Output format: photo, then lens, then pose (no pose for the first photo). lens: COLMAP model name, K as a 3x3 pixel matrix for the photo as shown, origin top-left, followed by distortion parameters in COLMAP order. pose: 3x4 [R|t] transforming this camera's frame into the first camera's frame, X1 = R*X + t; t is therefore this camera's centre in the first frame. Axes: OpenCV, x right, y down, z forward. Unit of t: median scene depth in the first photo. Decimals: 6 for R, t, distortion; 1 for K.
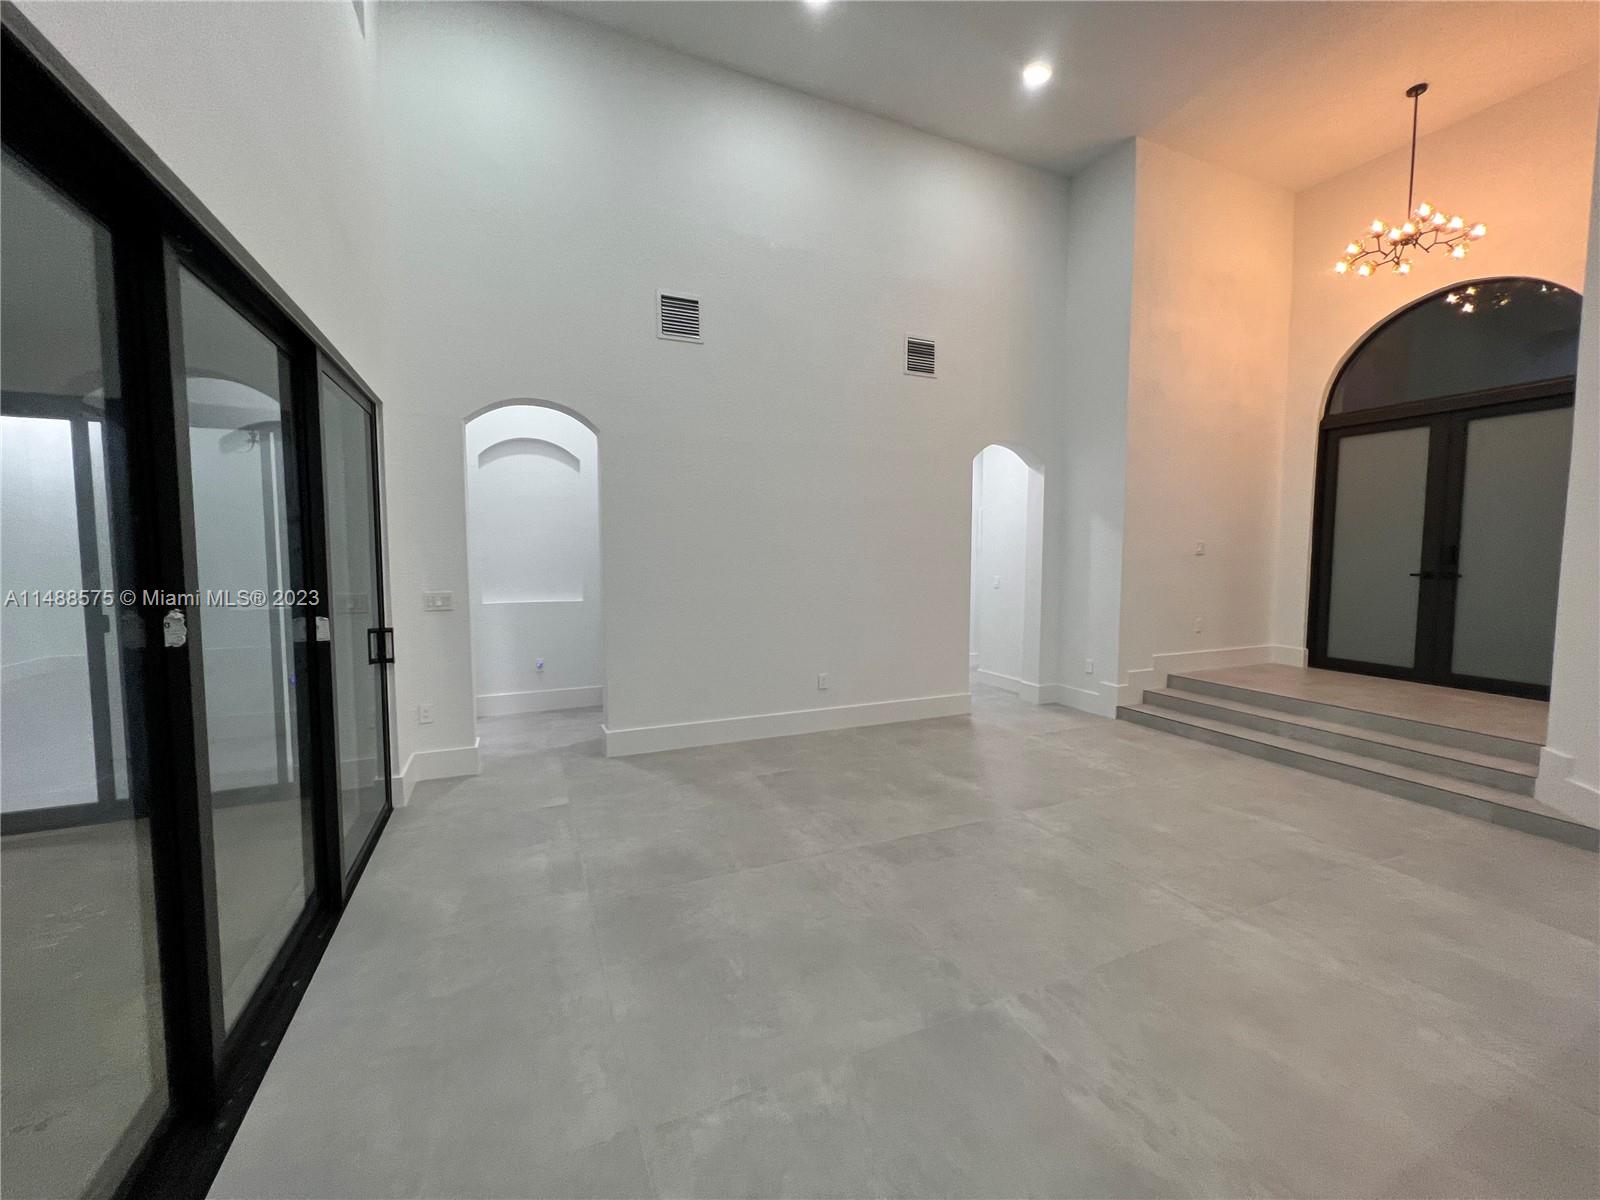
lens RADIAL K [[637.5, 0, 799.8], [0, 637.5, 597.4], [0, 0, 1]] dist [-0.002521, 0.000253]
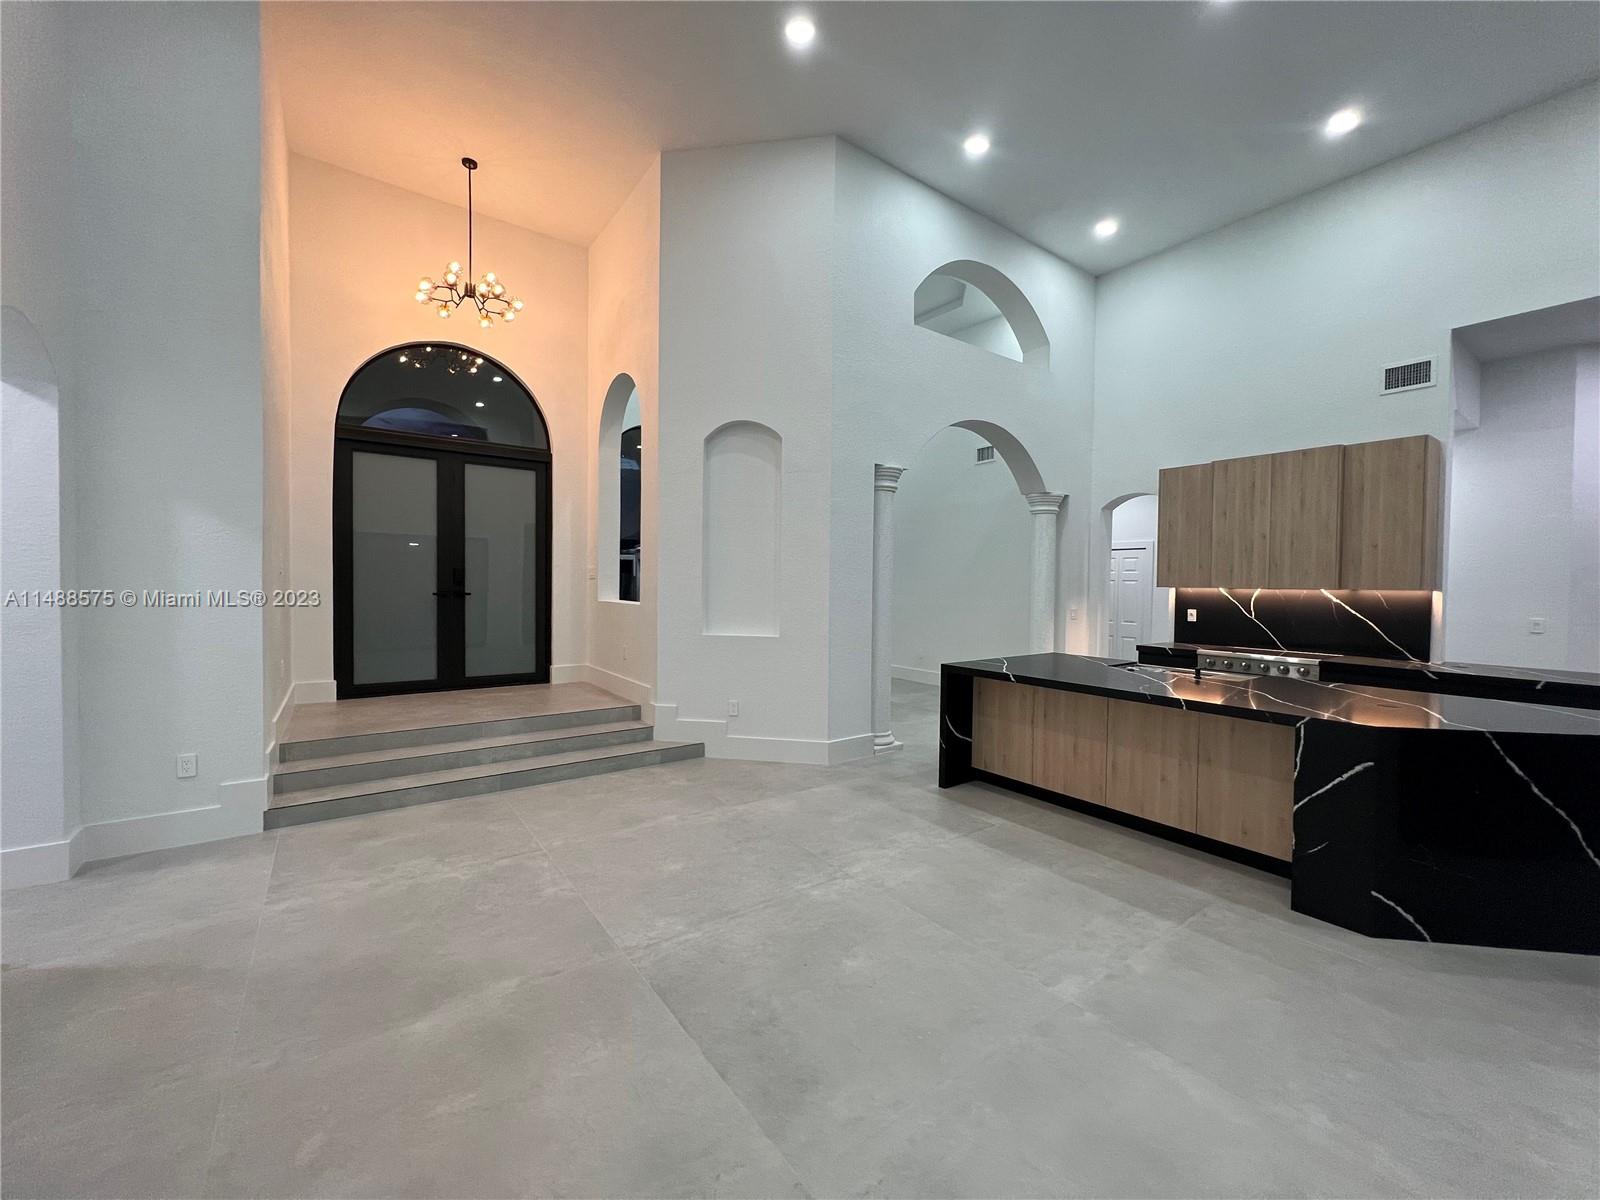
lens RADIAL K [[637.5, 0, 798.7], [0, 637.5, 598.6], [0, 0, 1]] dist [-0.002521, 0.000253]
pose [[-0.208301, -0.027748, 0.977671, -0.313142], [0.058589, 0.997448, 0.040792, -0.048559], [-0.976308, 0.065778, -0.206144, 0.827809]]
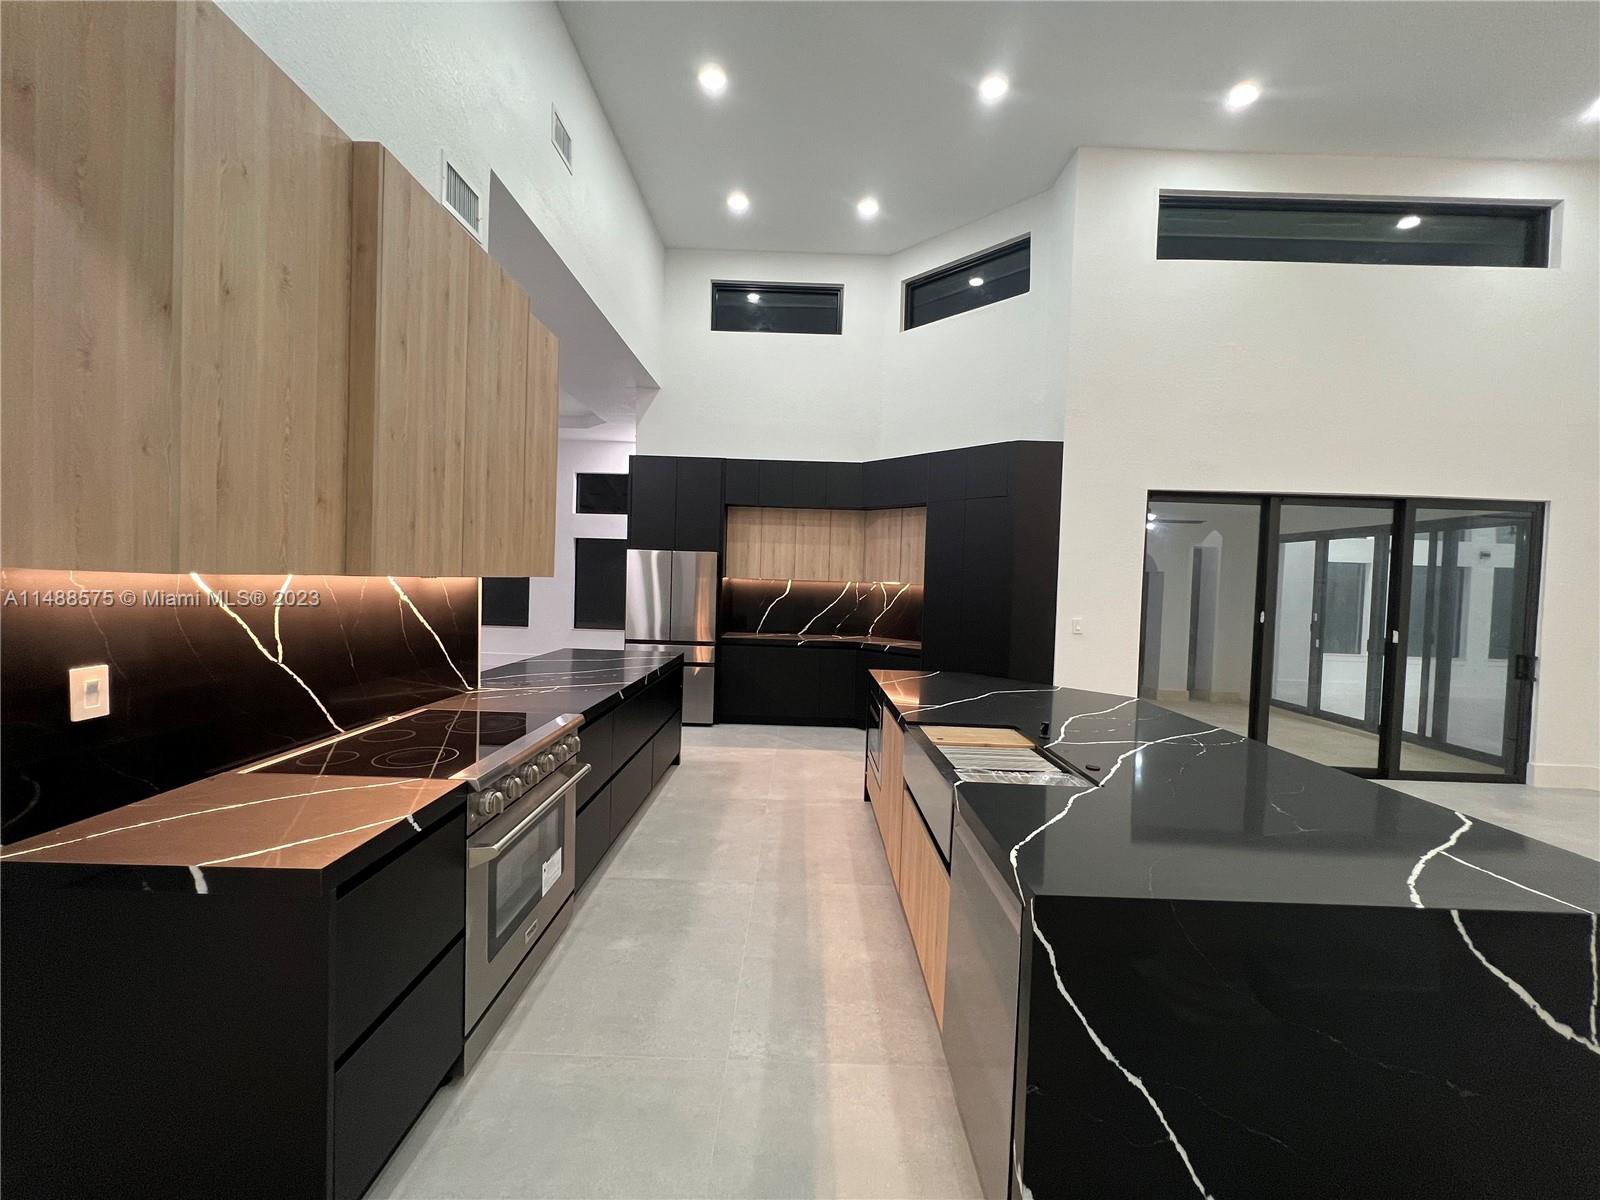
lens RADIAL K [[637.5, 0, 804.1], [0, 637.5, 595.4], [0, 0, 1]] dist [-0.002521, 0.000253]
pose [[-0.414984, 0.009351, -0.909781, 1.170737], [-0.100703, 0.993331, 0.056143, -0.001000], [0.904238, 0.114916, -0.411275, 0.065043]]
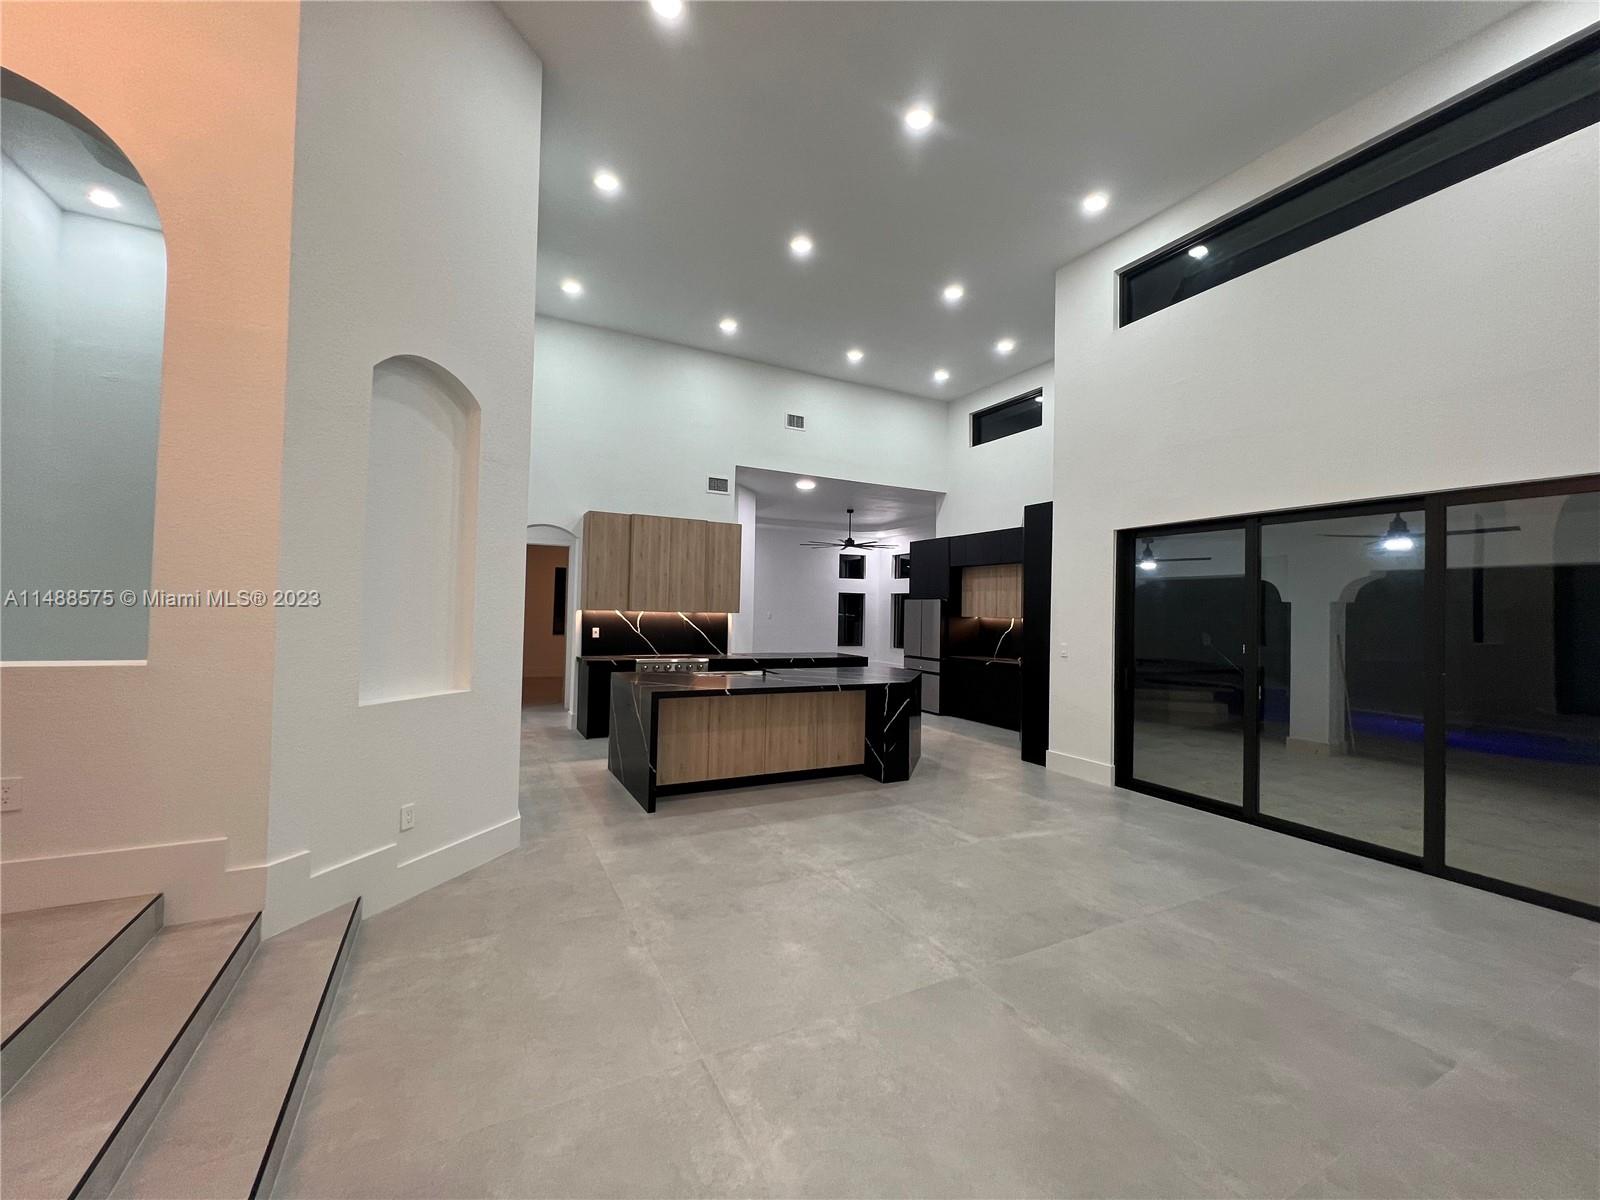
lens RADIAL K [[637.5, 0, 798.3], [0, 637.5, 598.2], [0, 0, 1]] dist [-0.002521, 0.000253]
pose [[-0.997897, -0.025334, -0.059667, 0.522514], [-0.028650, 0.998053, 0.055393, -0.114087], [0.058148, 0.056986, -0.996680, 1.505955]]
